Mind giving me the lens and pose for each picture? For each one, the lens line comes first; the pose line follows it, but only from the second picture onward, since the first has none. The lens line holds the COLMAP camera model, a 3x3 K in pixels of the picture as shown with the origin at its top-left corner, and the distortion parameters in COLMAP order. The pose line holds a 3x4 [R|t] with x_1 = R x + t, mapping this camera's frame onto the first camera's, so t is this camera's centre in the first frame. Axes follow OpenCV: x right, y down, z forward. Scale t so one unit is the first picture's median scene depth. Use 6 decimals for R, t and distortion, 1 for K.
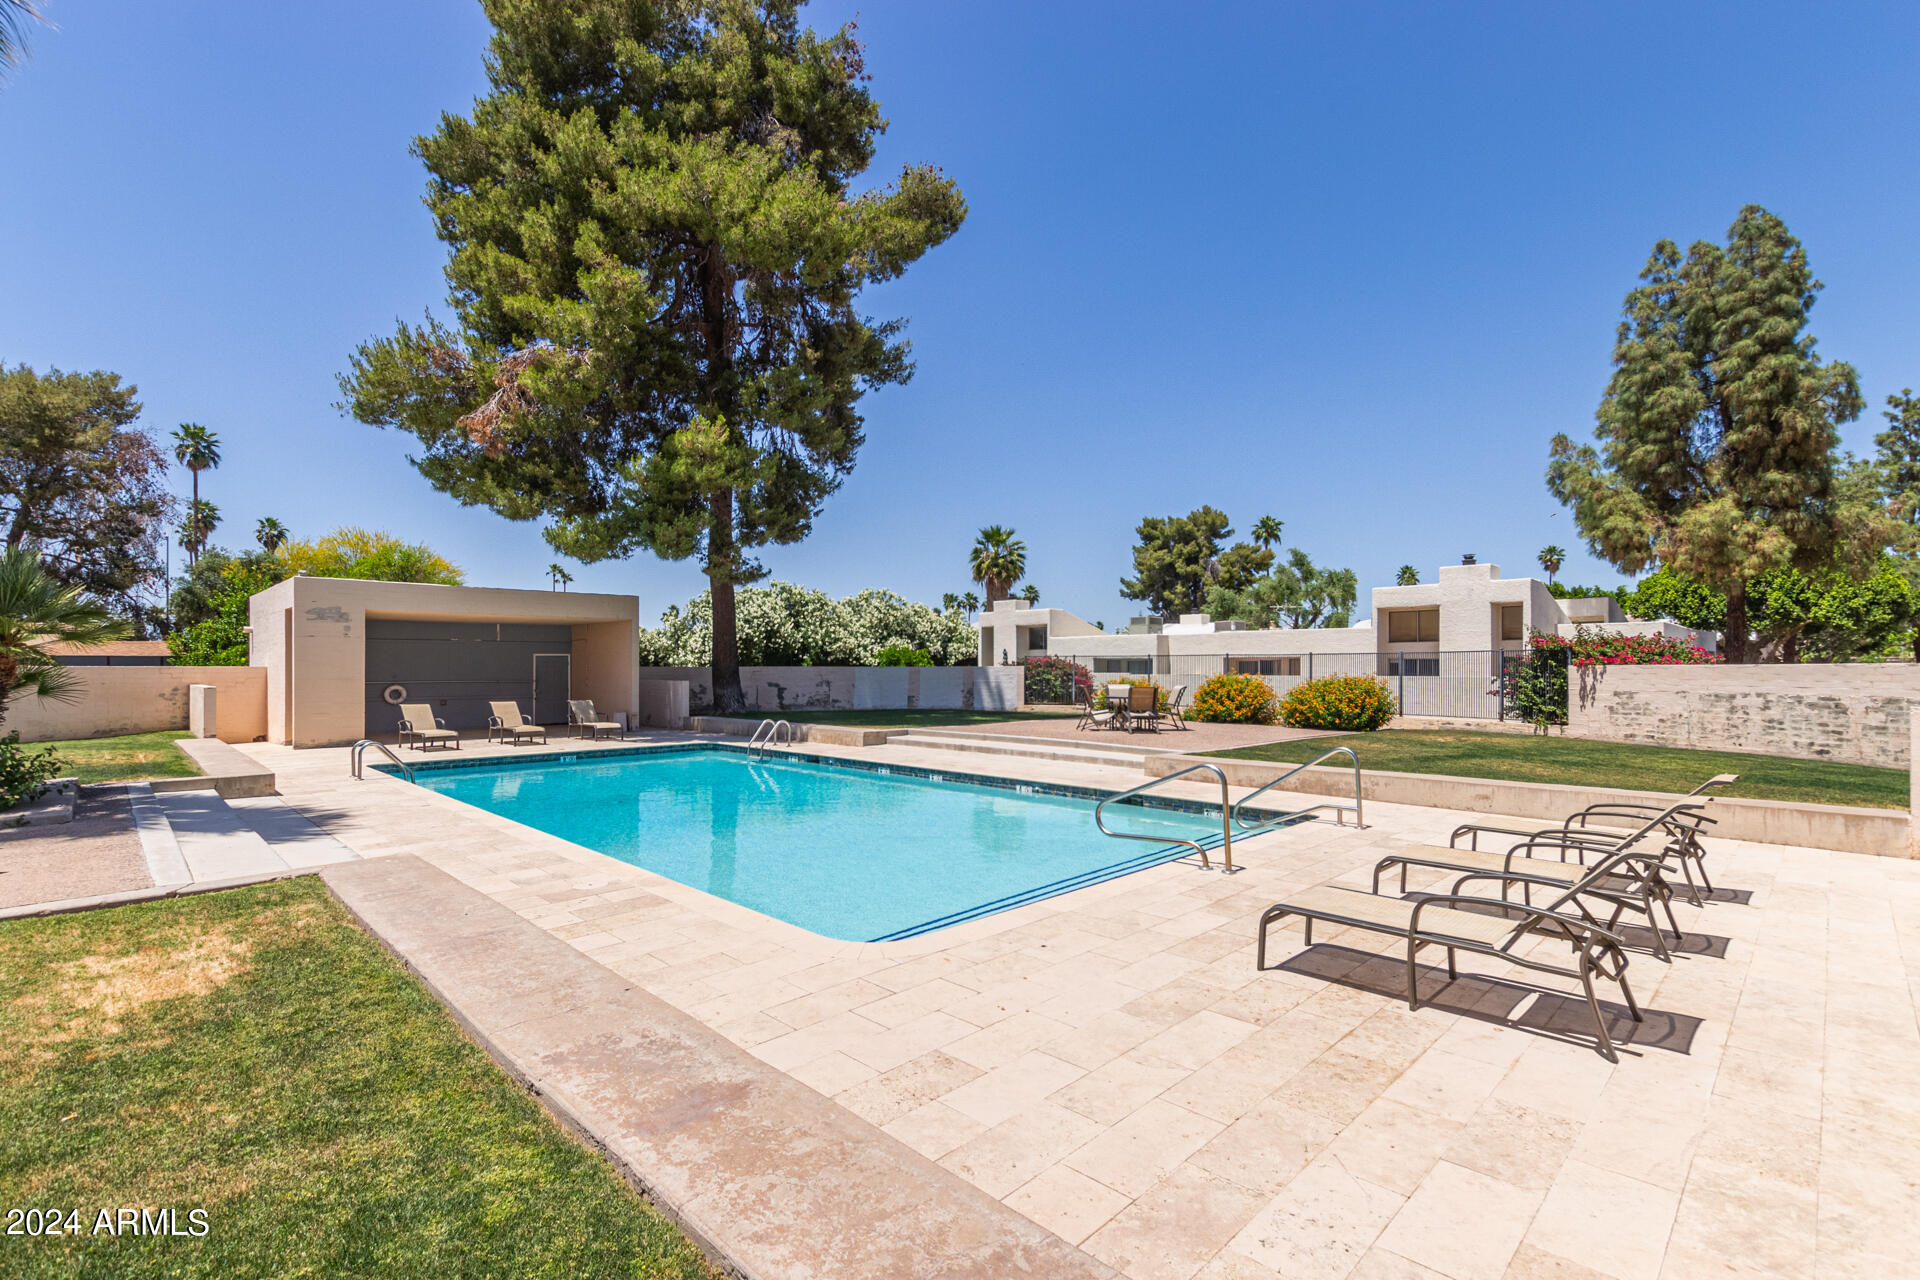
lens RADIAL K [[874.3, 0, 968.3], [0, 874.3, 653.0], [0, 0, 1]] dist [0.008976, -0.004792]
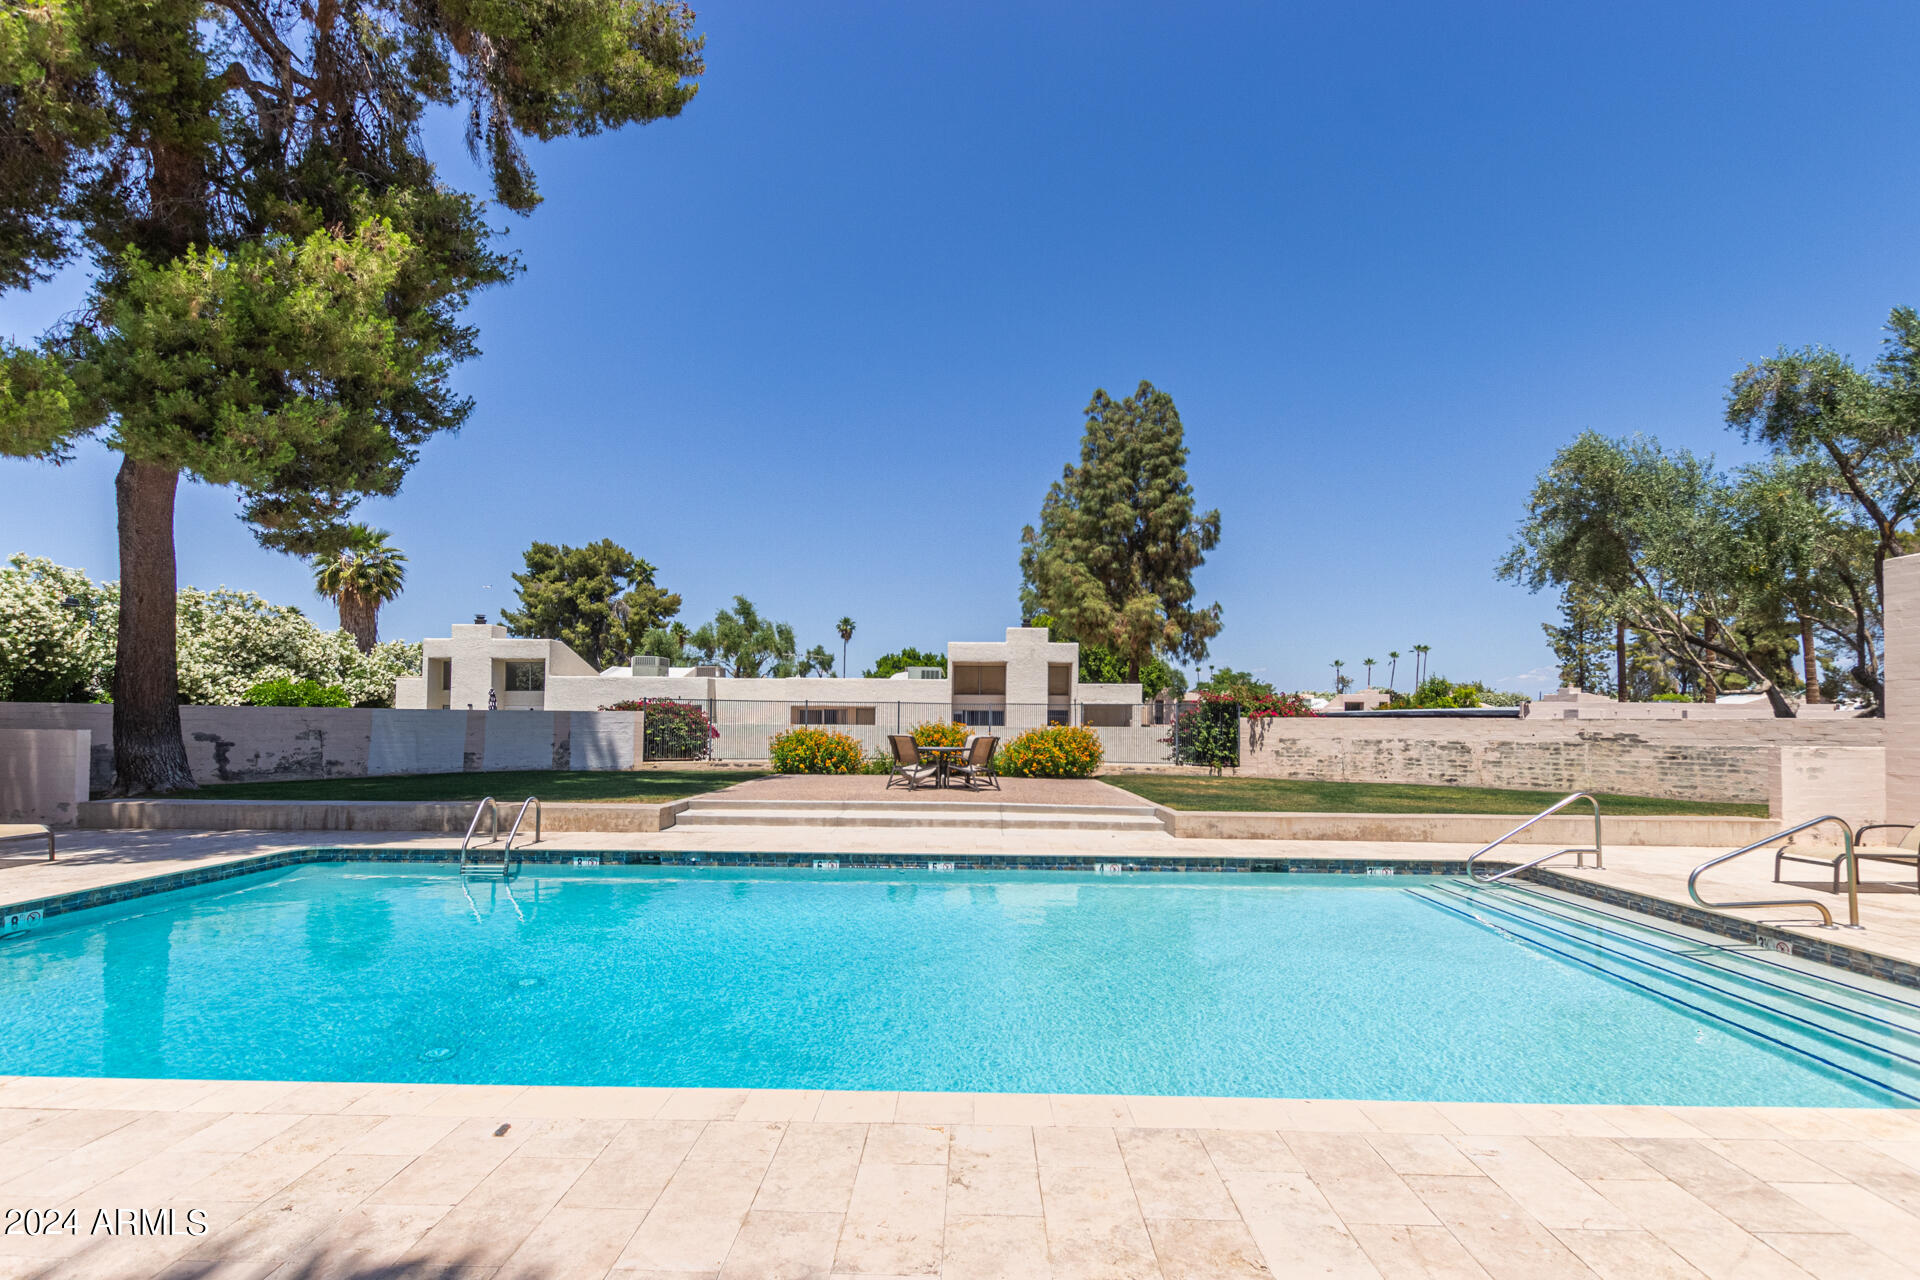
lens RADIAL K [[874.3, 0, 965.5], [0, 874.3, 692.8], [0, 0, 1]] dist [0.008976, -0.004792]
pose [[0.717078, 0.030564, 0.696323, -0.266934], [-0.021829, 0.999533, -0.021393, 0.008894], [-0.696651, 0.000140, 0.717410, 0.246162]]
